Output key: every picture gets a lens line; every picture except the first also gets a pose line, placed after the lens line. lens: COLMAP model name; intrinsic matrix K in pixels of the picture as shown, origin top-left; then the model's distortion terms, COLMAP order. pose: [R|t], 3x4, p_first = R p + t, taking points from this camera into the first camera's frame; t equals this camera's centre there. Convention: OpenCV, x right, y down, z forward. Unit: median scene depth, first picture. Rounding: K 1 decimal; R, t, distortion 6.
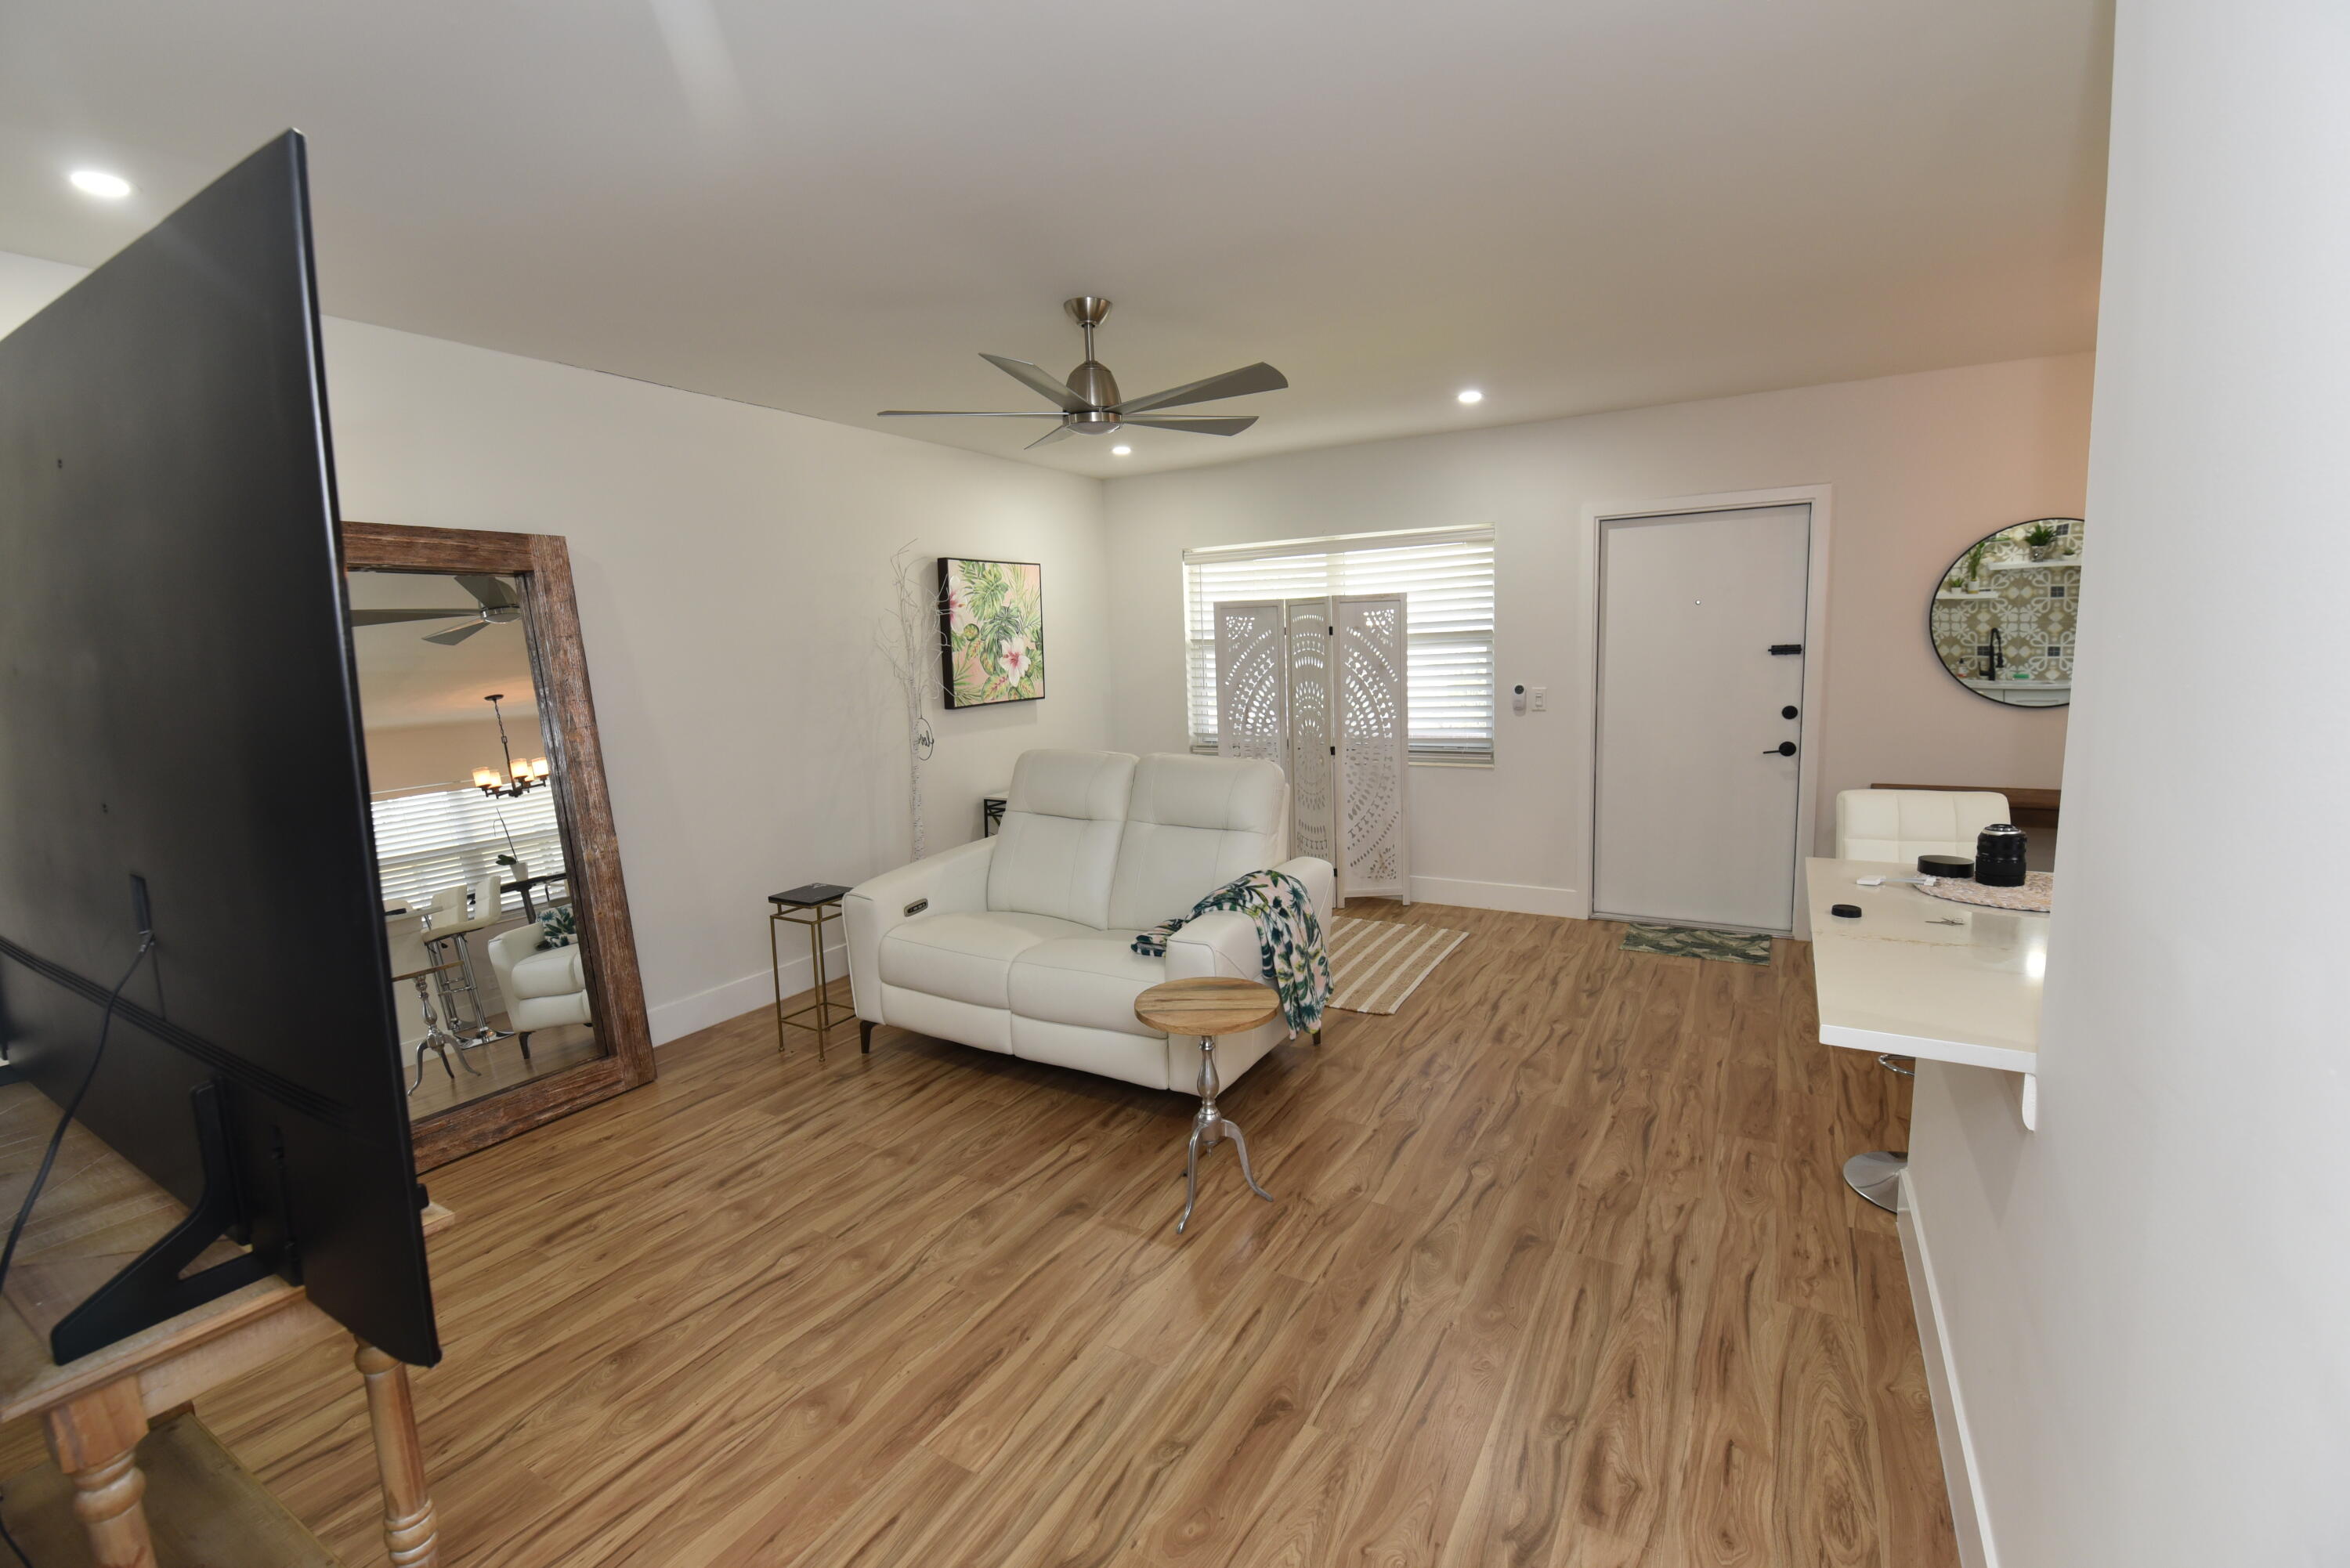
lens RADIAL K [[1013.5, 0, 1171.8], [0, 1013.5, 760.1], [0, 0, 1]] dist [-0.009135, -0.006743]
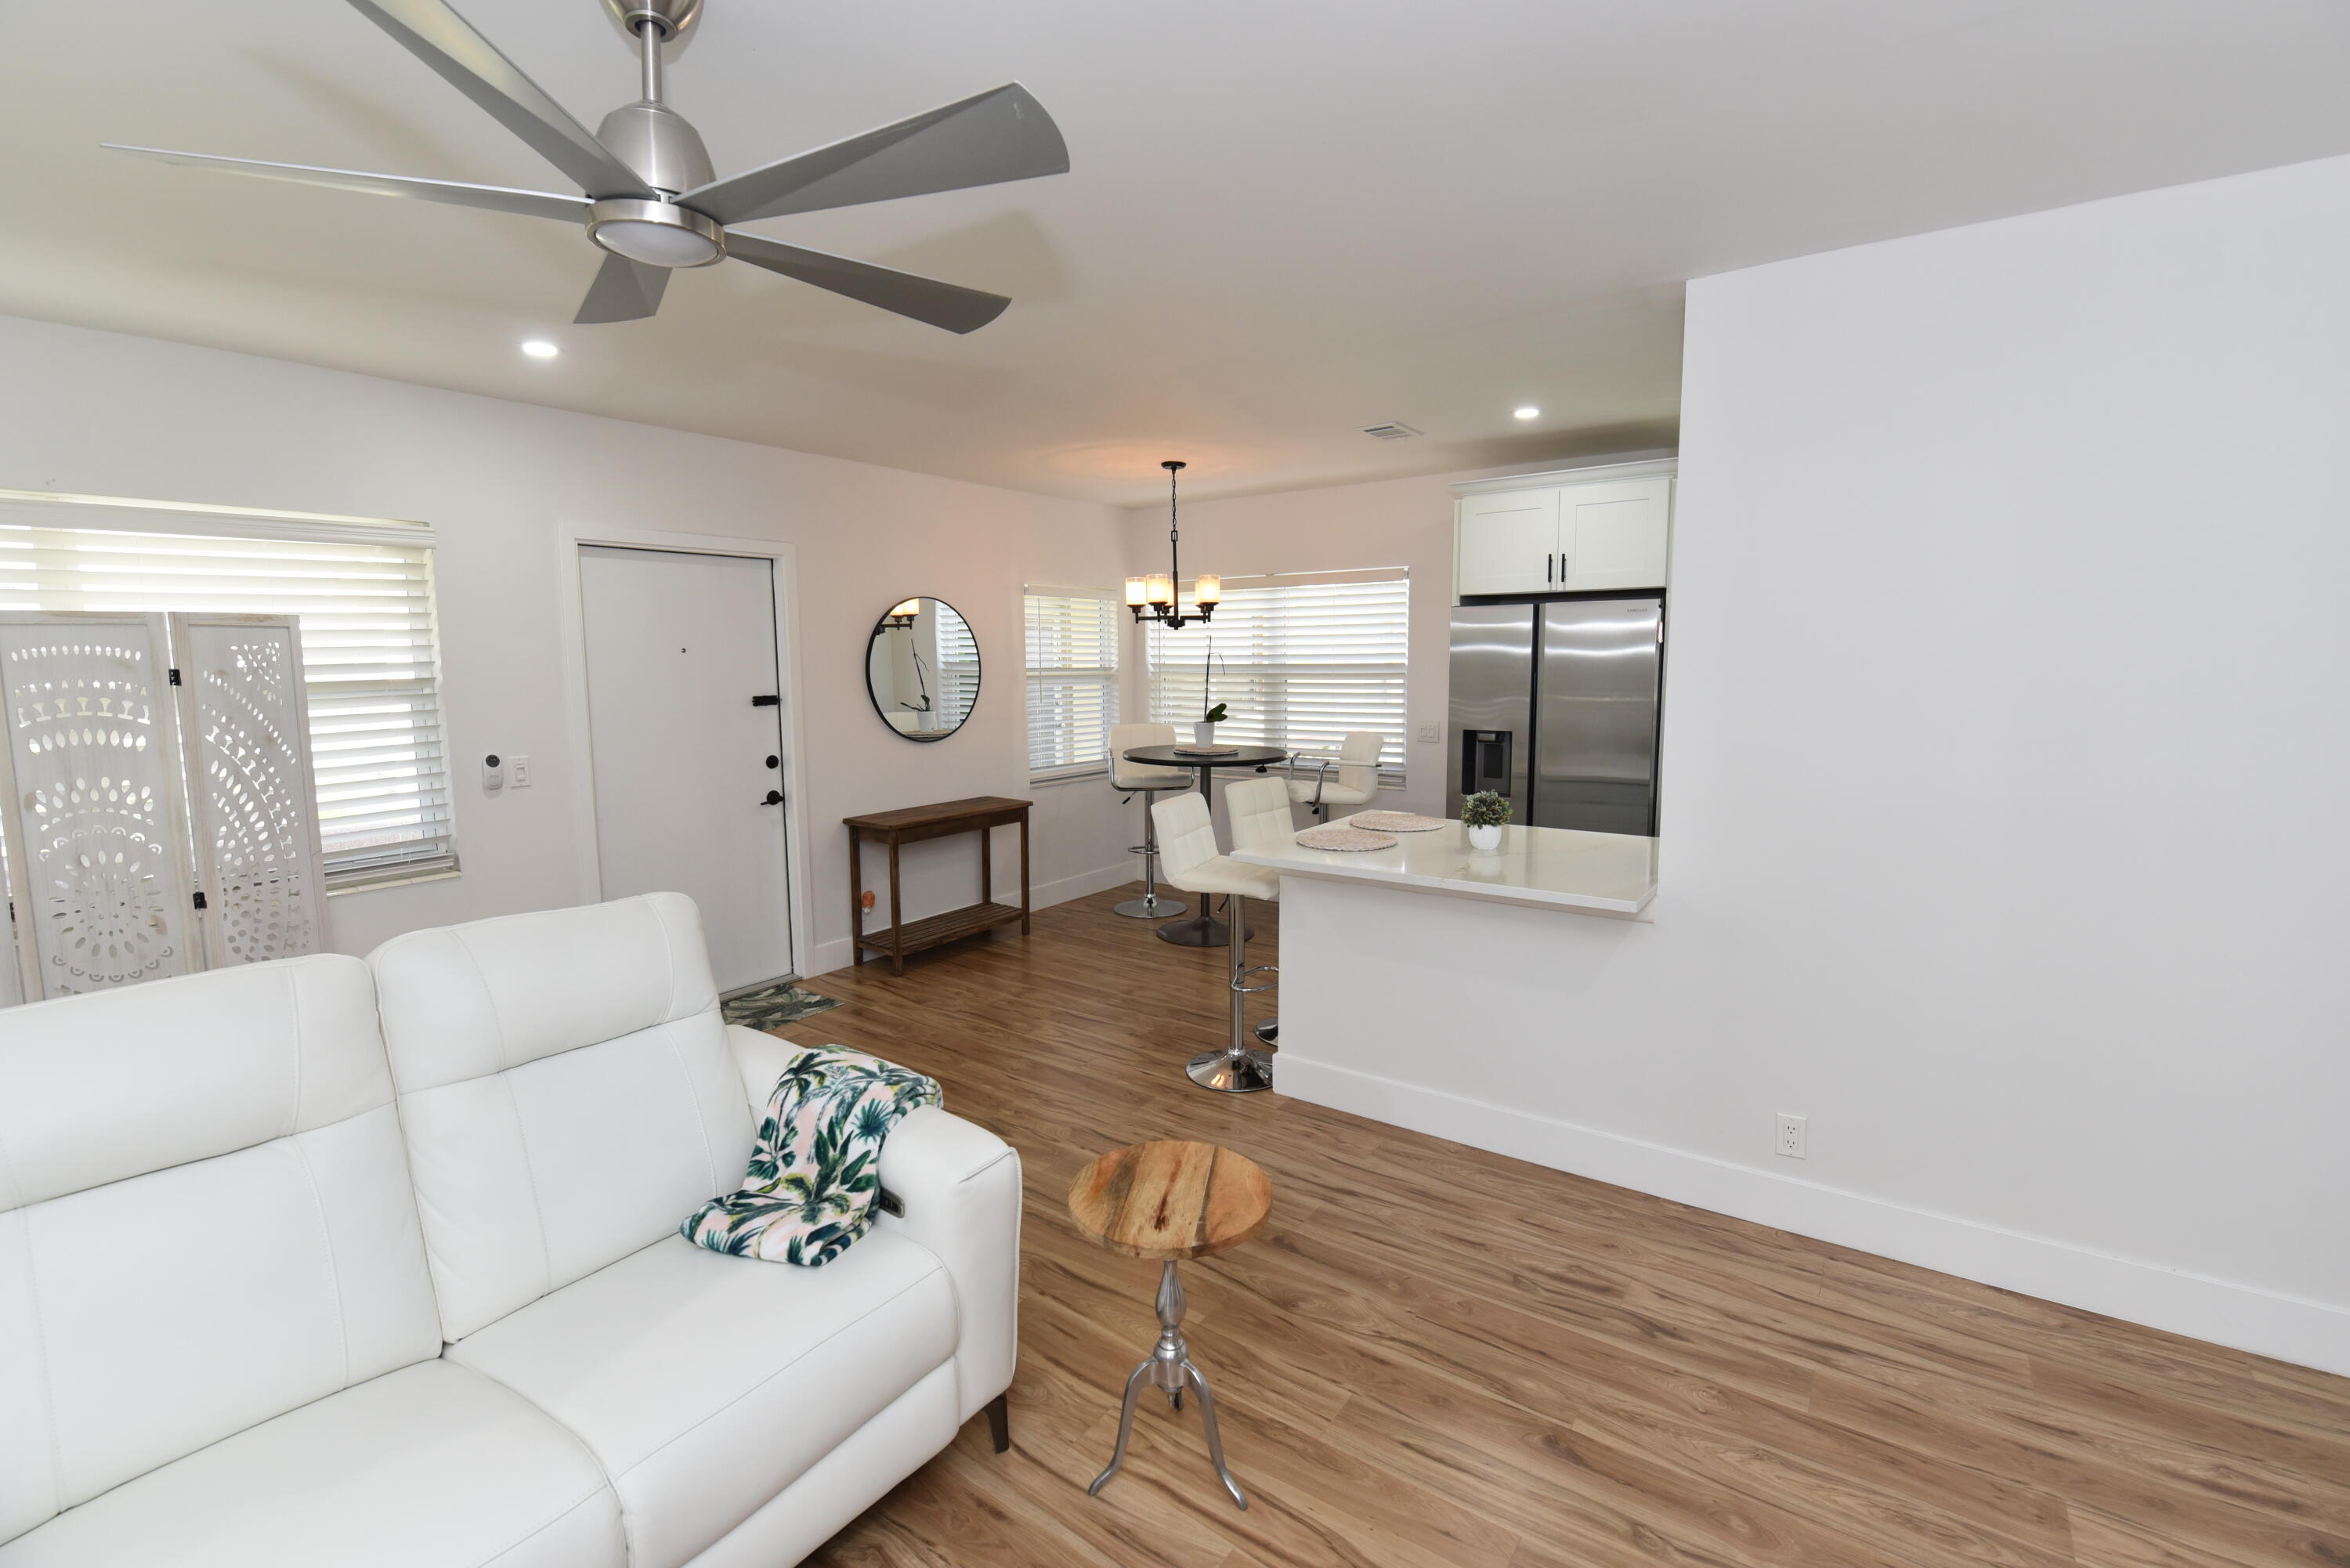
lens RADIAL K [[1013.5, 0, 1174.0], [0, 1013.5, 772.1], [0, 0, 1]] dist [-0.009135, -0.006743]
pose [[0.088847, -0.080538, 0.992784, -0.453922], [0.123072, 0.989975, 0.069296, -0.071936], [-0.988413, 0.116027, 0.097868, 0.627505]]
